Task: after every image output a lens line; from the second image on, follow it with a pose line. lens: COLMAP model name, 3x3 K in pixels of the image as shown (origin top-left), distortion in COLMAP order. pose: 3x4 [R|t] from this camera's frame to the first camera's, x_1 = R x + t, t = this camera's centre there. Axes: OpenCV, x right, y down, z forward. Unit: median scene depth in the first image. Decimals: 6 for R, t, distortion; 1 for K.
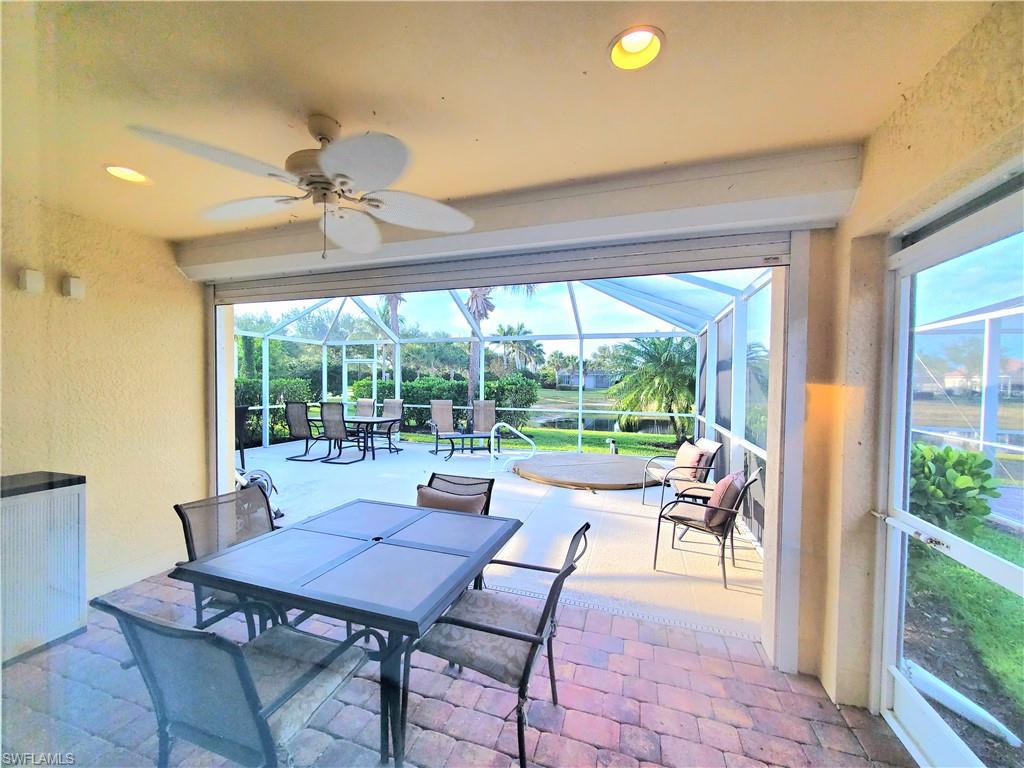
lens RADIAL K [[410.1, 0, 502.0], [0, 410.1, 395.5], [0, 0, 1]] dist [-0.000302, -0.000606]
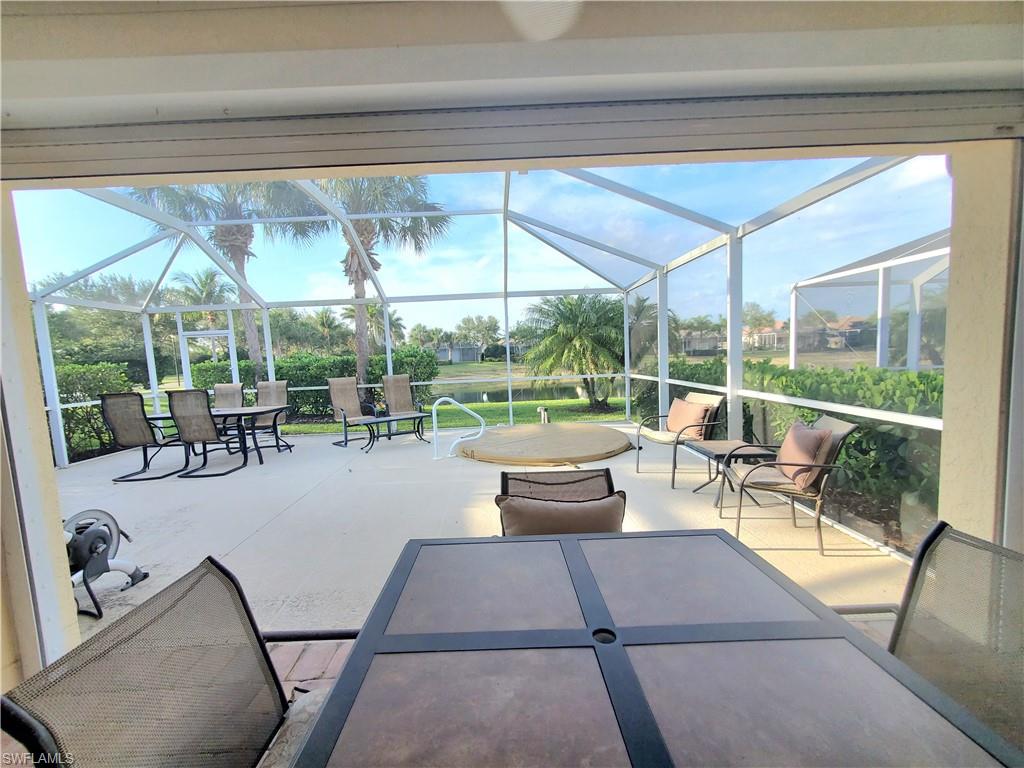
lens RADIAL K [[420.2, 0, 501.5], [0, 420.2, 397.9], [0, 0, 1]] dist [0.000586, 0.000002]
pose [[0.943345, -0.084496, 0.320874, -0.122157], [0.064320, 0.995257, 0.072985, 0.010280], [-0.325519, -0.048211, 0.944306, 0.136665]]
